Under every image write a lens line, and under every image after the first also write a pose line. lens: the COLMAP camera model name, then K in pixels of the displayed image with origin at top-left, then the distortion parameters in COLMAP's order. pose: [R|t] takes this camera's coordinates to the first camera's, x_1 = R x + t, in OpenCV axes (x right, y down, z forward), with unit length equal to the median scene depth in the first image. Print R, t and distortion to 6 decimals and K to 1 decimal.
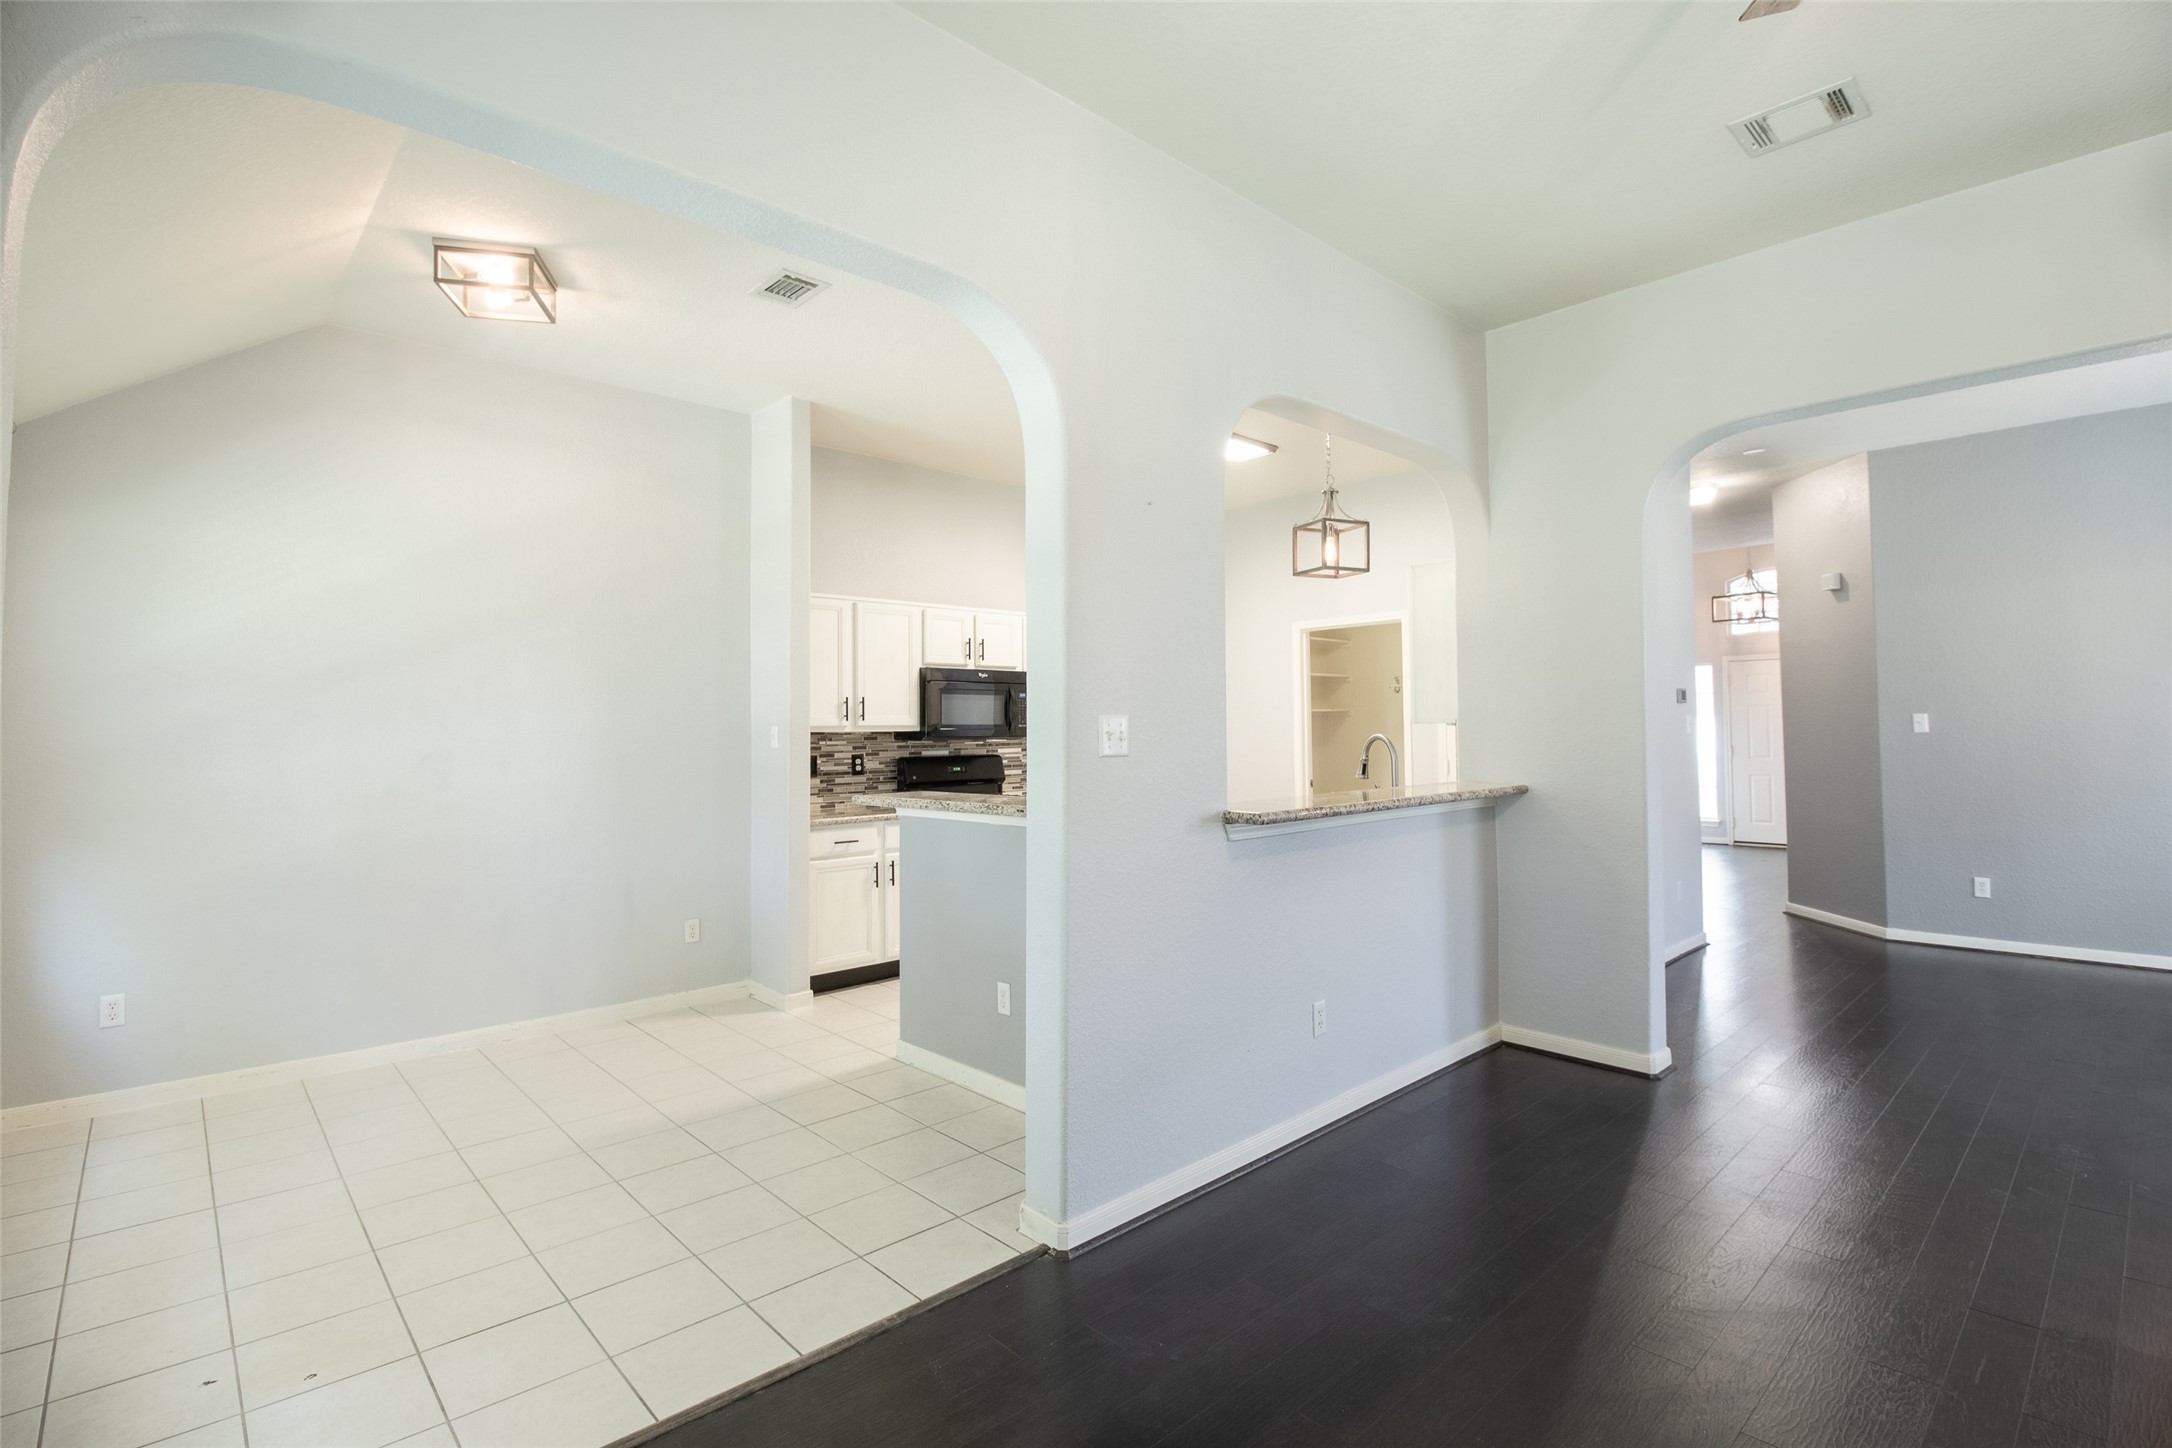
lens RADIAL K [[1005.8, 0, 1104.9], [0, 1005.8, 693.9], [0, 0, 1]] dist [0.002269, -0.013403]
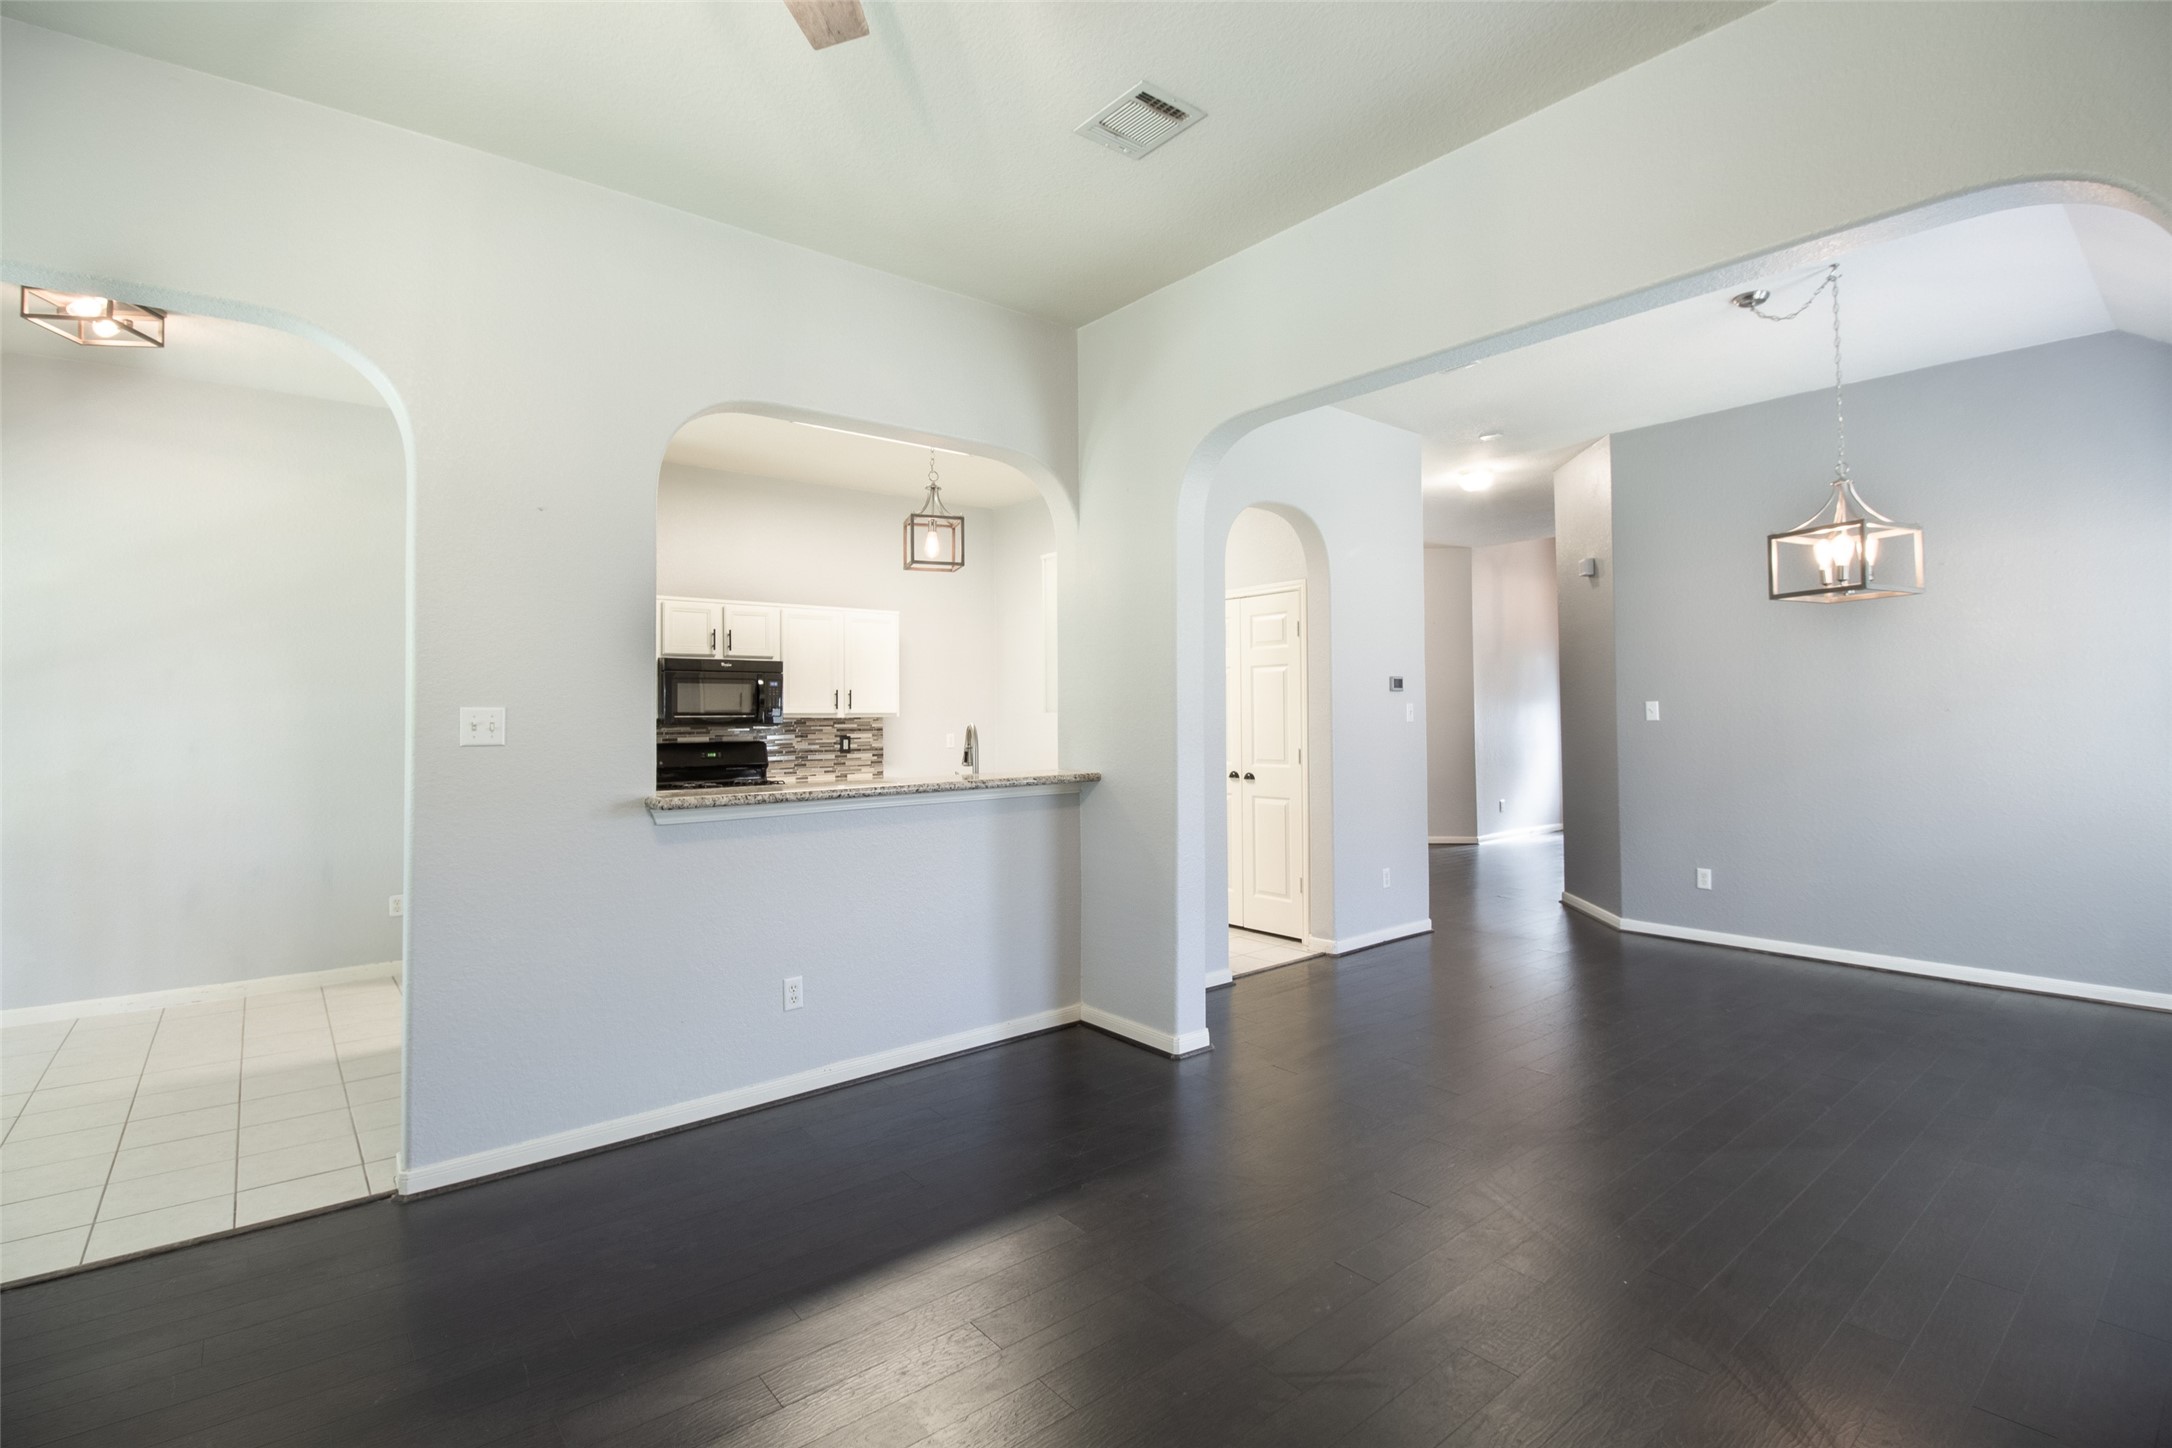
lens RADIAL K [[1005.8, 0, 1104.9], [0, 1005.8, 693.9], [0, 0, 1]] dist [0.002269, -0.013403]
pose [[0.998323, -0.001215, -0.057871, 0.368024], [0.002126, 0.999875, 0.015675, -0.004587], [0.057844, -0.015772, 0.998201, -0.017842]]
